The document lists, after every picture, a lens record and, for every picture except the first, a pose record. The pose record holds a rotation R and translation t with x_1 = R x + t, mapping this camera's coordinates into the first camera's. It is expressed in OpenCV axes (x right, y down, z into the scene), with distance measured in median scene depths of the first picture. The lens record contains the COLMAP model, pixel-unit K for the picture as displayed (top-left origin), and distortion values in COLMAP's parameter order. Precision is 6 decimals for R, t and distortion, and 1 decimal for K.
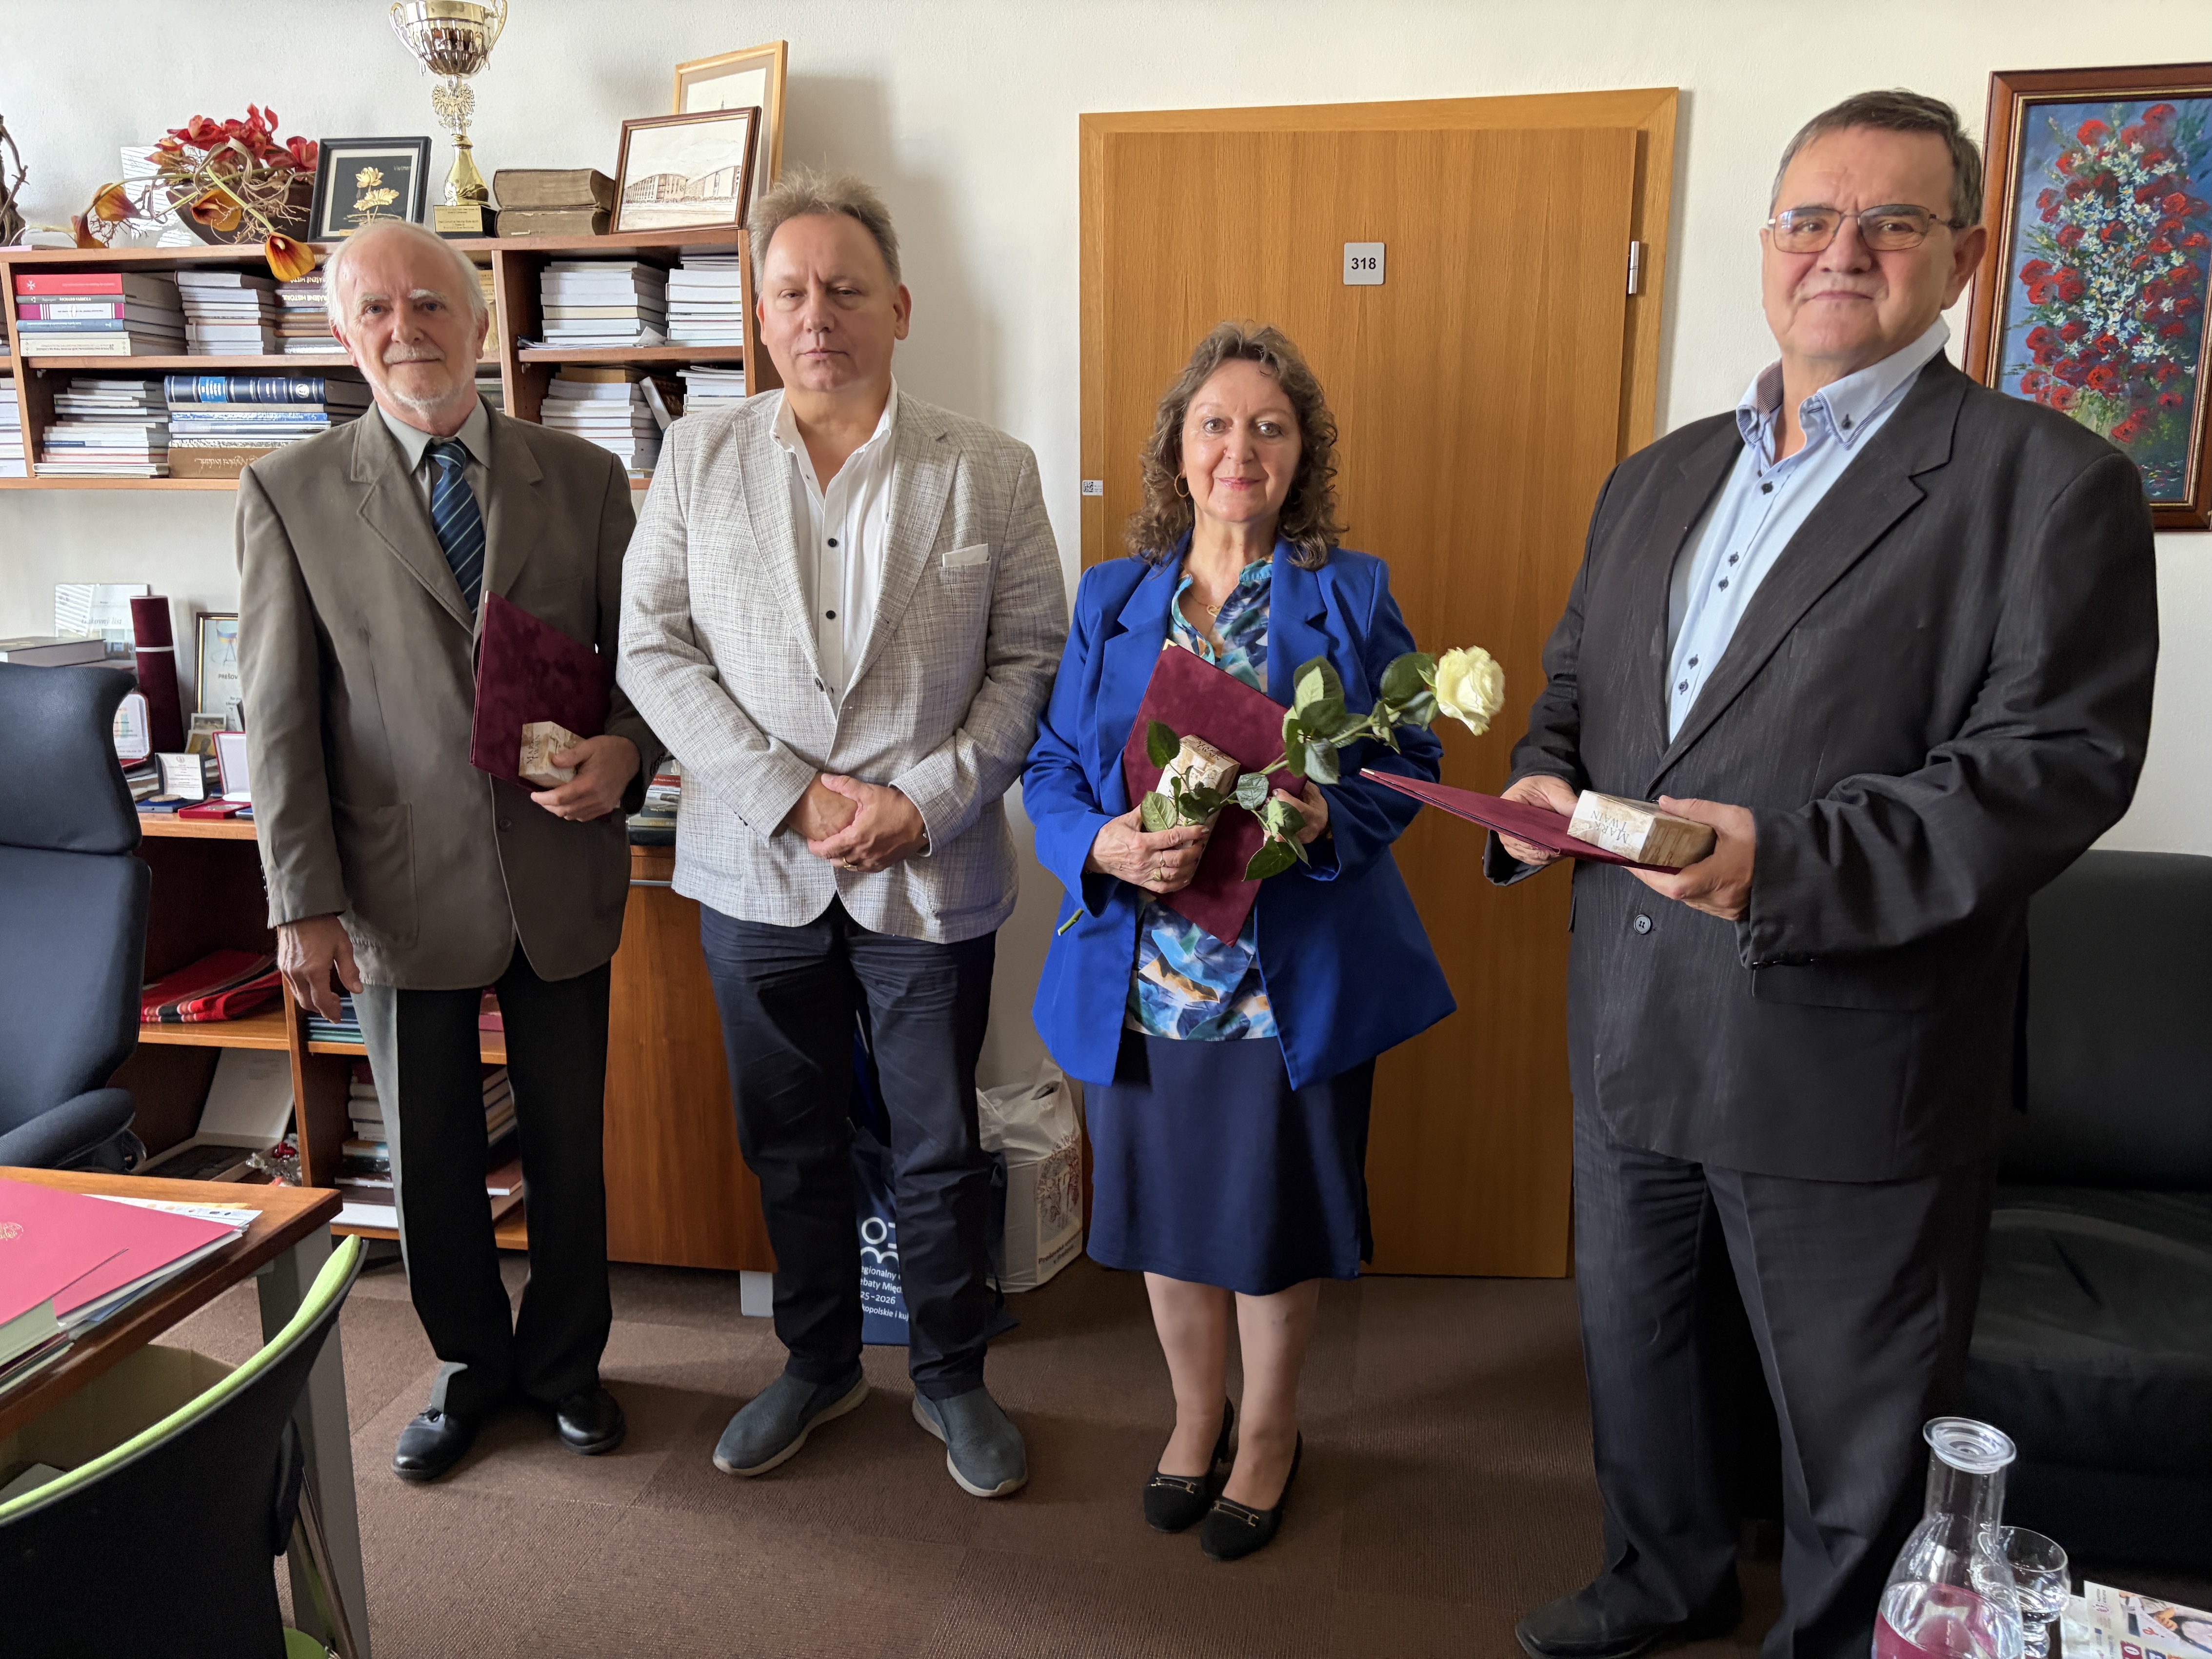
lens RADIAL K [[1679.3, 0, 1139.2], [0, 1679.3, 854.0], [0, 0, 1]] dist [0.012572, -0.025544]
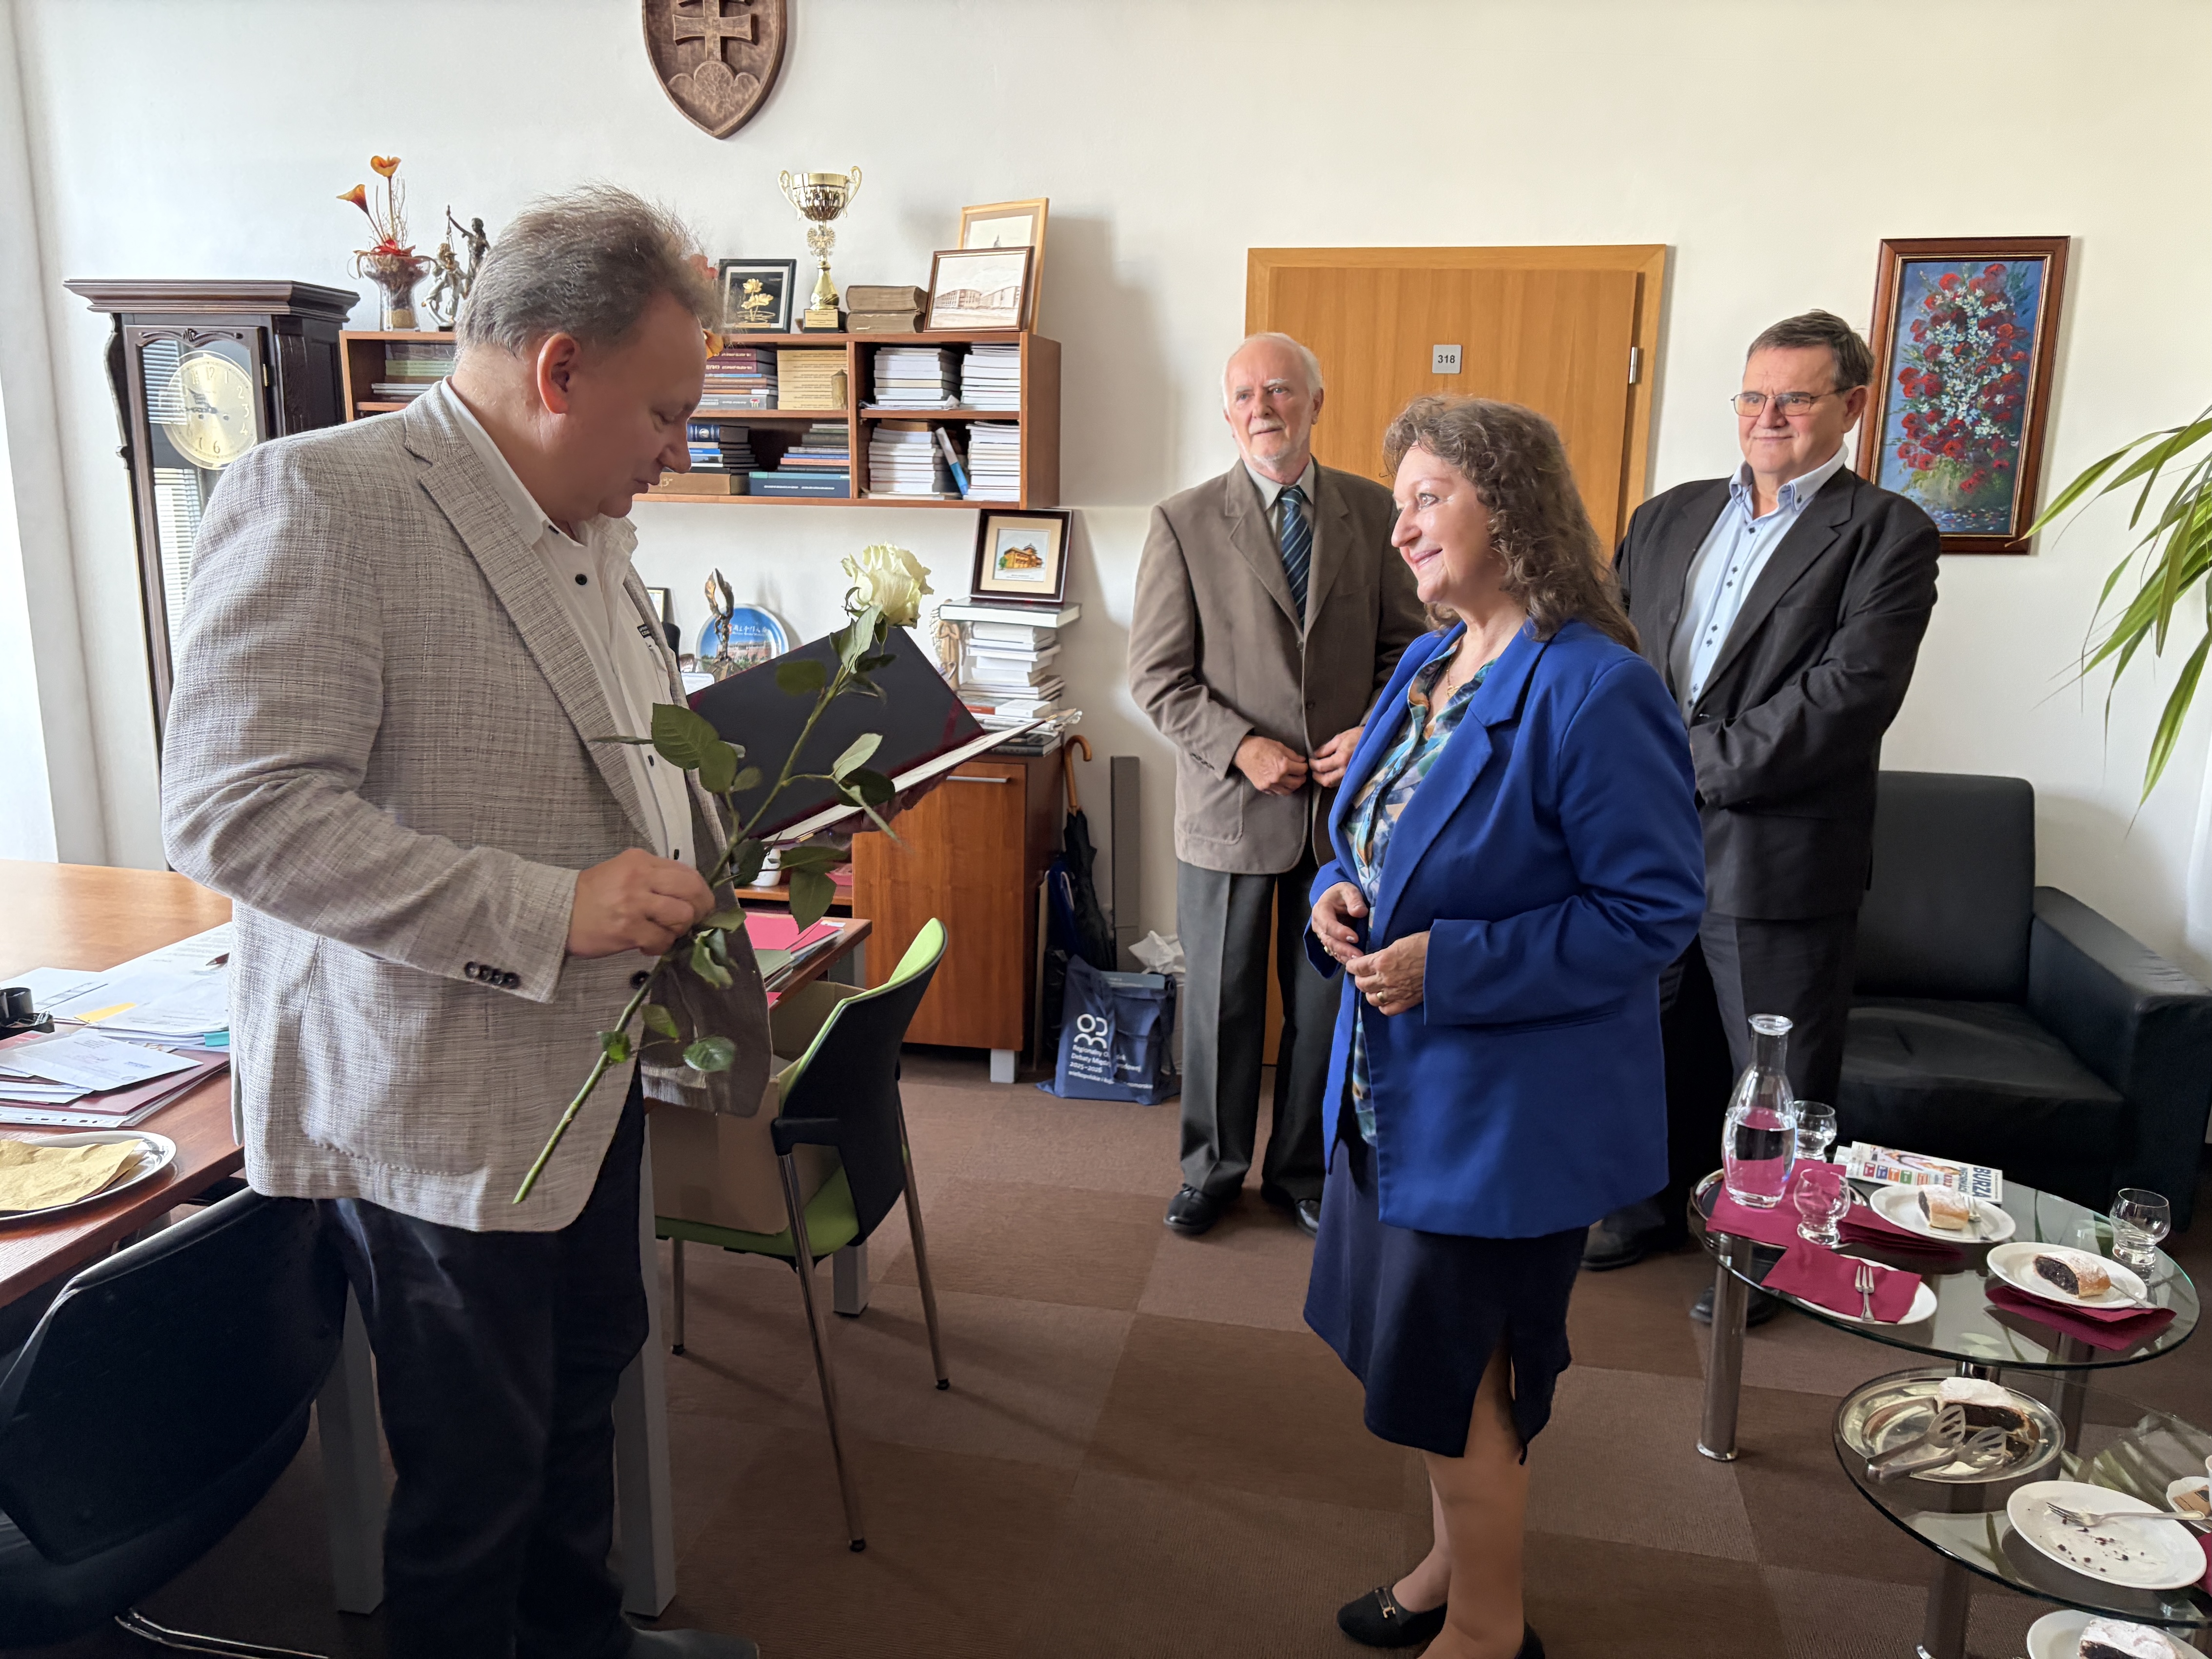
lens RADIAL K [[1679.3, 0, 1103.0], [0, 1679.3, 861.9], [0, 0, 1]] dist [0.012572, -0.025544]
pose [[0.999458, 0.021737, -0.024737, -0.112059], [-0.021357, 0.999651, 0.015530, 0.063437], [0.025066, -0.014993, 0.999573, -0.445850]]
